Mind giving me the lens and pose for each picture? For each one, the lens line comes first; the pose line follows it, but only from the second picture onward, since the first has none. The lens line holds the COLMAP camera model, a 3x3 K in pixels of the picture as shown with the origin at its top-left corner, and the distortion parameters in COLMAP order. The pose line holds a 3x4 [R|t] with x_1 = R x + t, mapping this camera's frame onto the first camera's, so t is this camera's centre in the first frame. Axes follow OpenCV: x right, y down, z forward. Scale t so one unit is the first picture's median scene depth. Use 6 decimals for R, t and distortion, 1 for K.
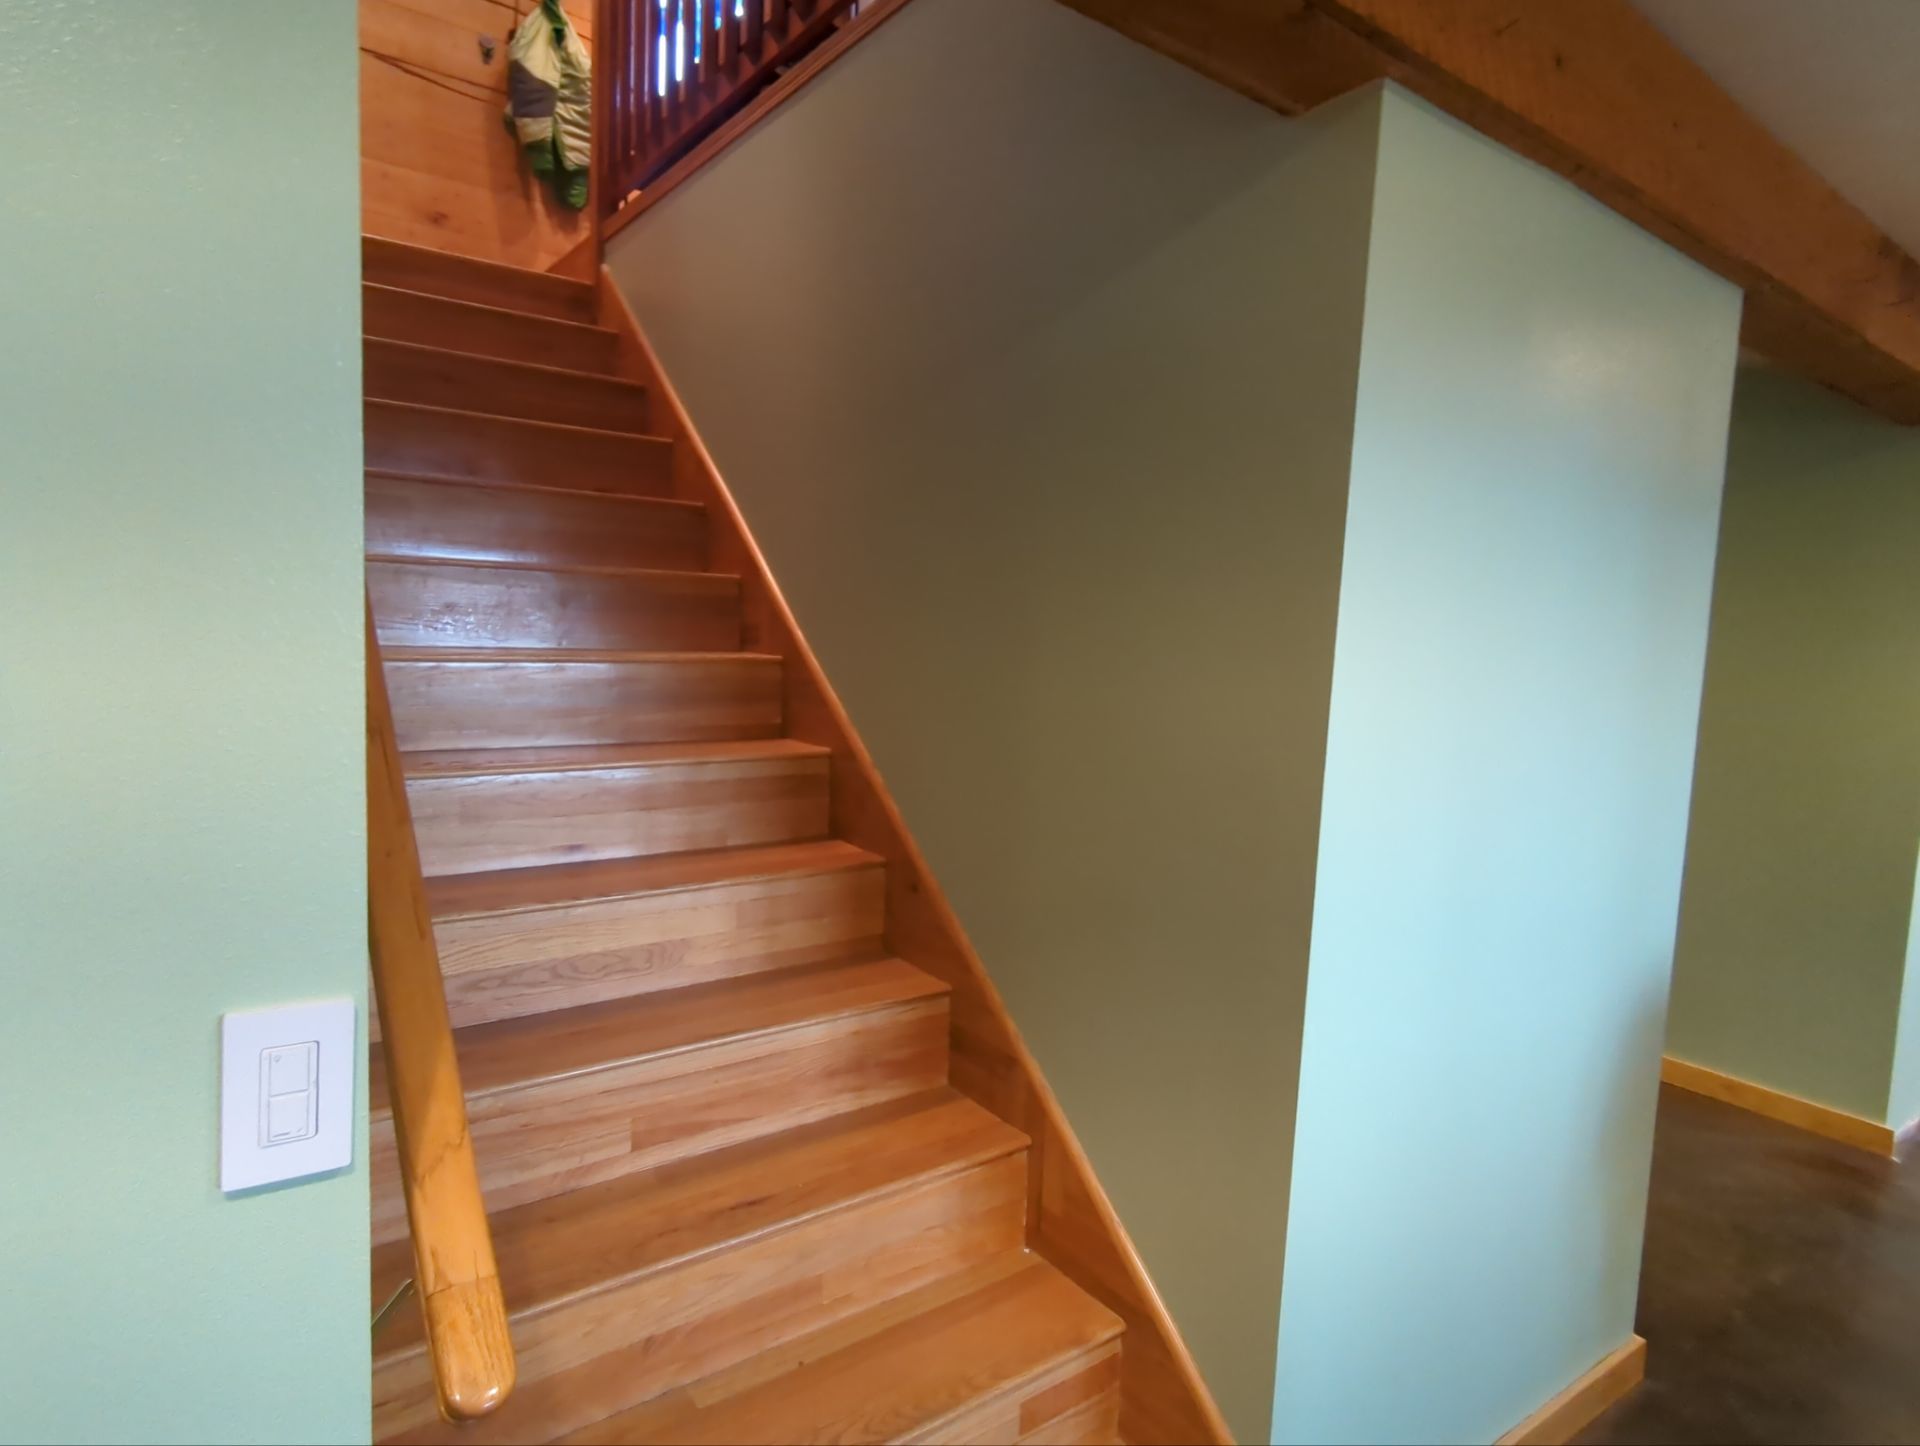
lens RADIAL K [[1064.6, 0, 959.4], [0, 1064.6, 715.1], [0, 0, 1]] dist [0.002743, 0.000232]
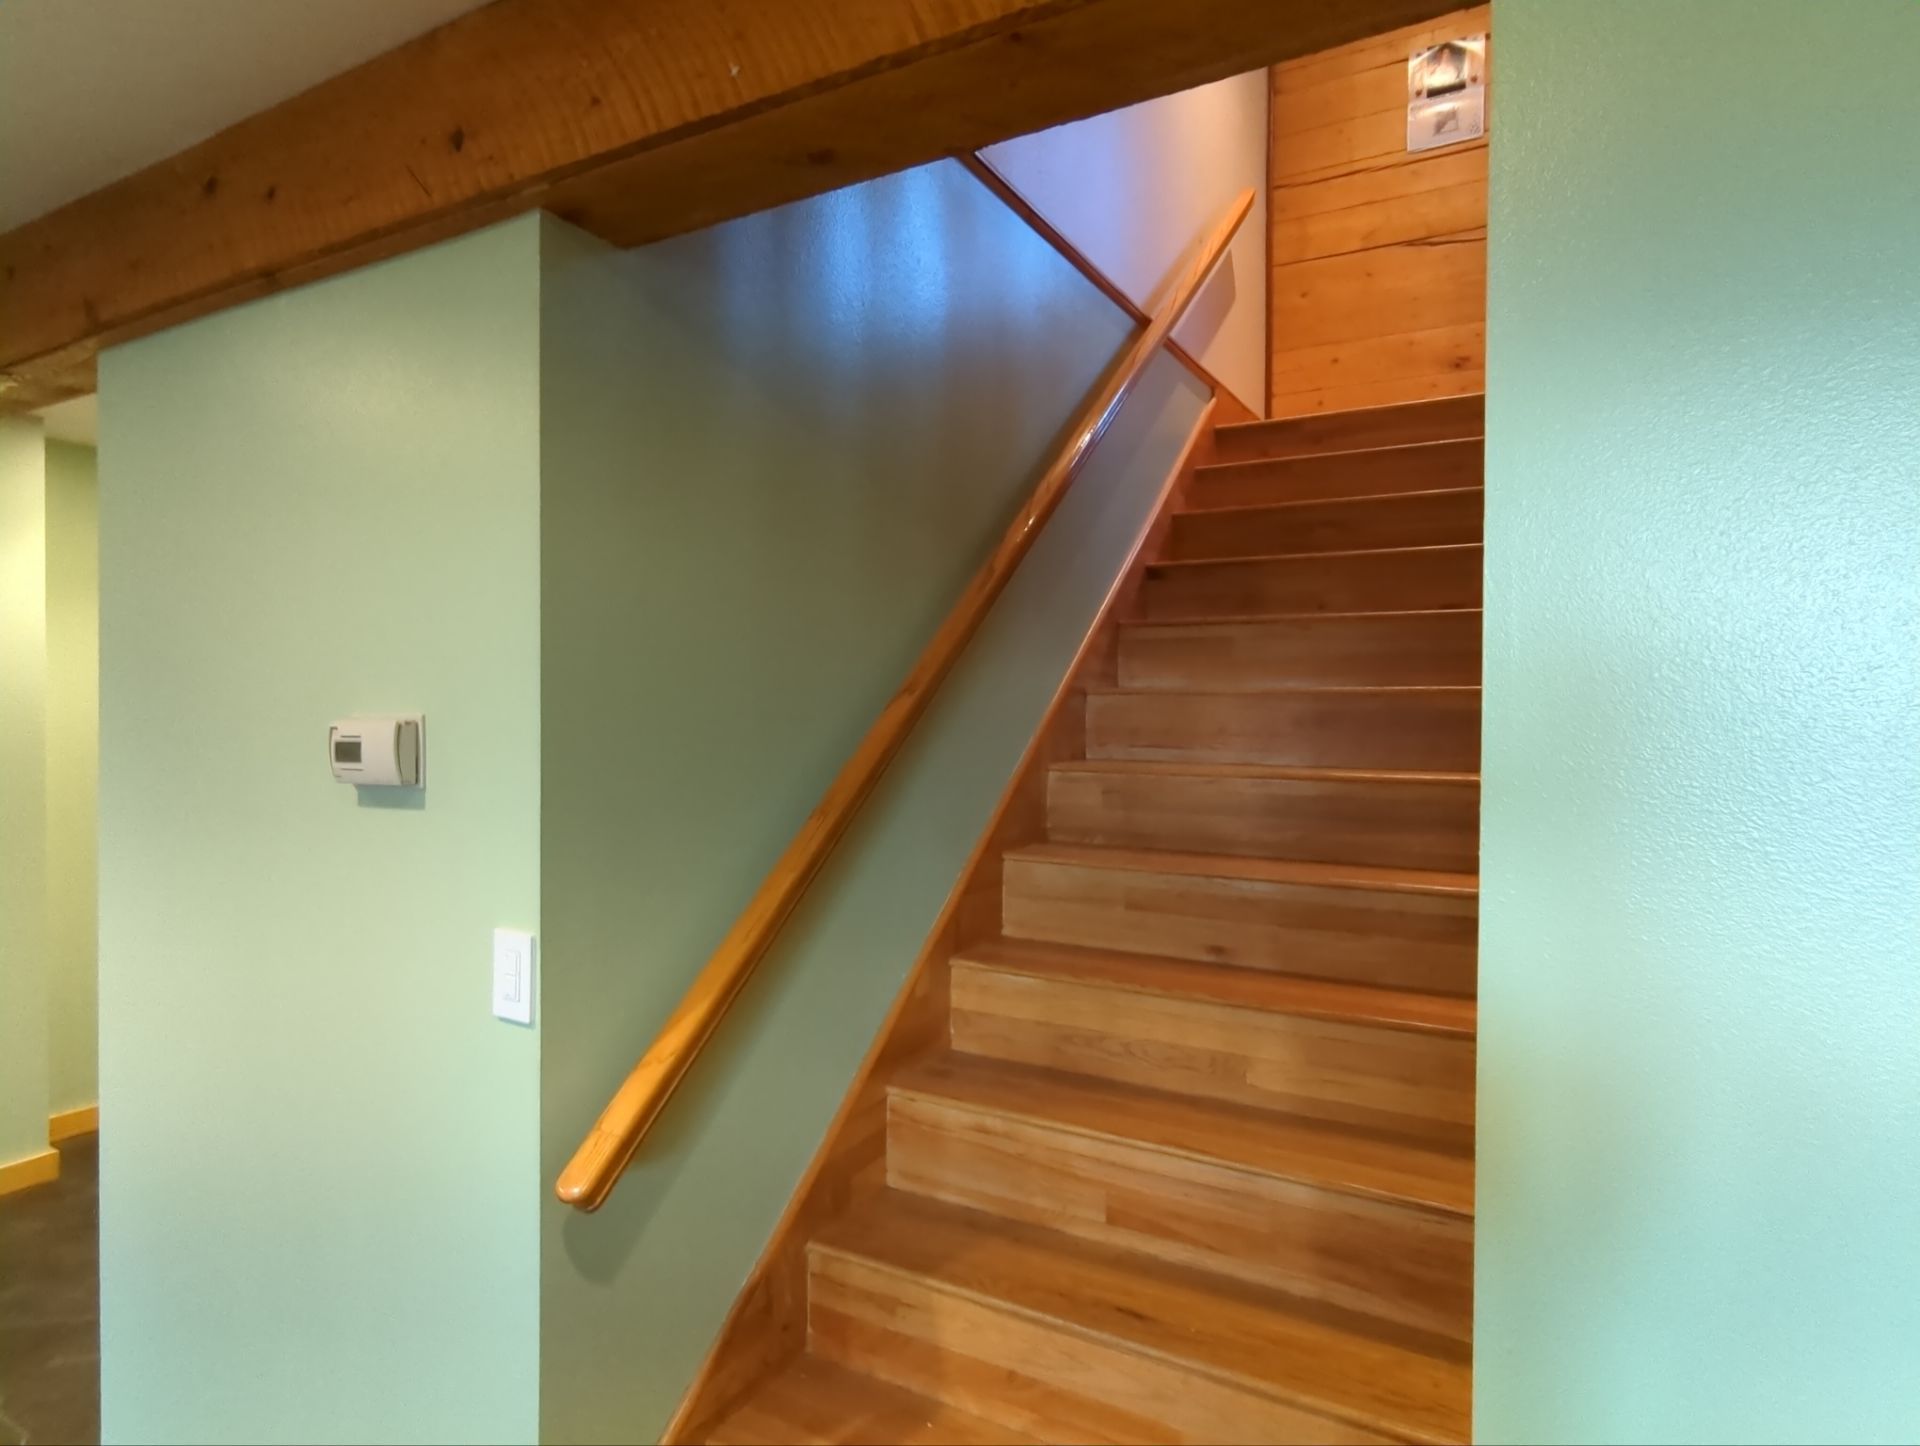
lens RADIAL K [[1064.6, 0, 959.4], [0, 1064.6, 715.1], [0, 0, 1]] dist [0.002743, 0.000232]
pose [[0.412732, -0.030607, -0.910338, 0.656144], [-0.072947, 0.995114, -0.066530, -0.026875], [0.907927, 0.093866, 0.408483, 0.374188]]
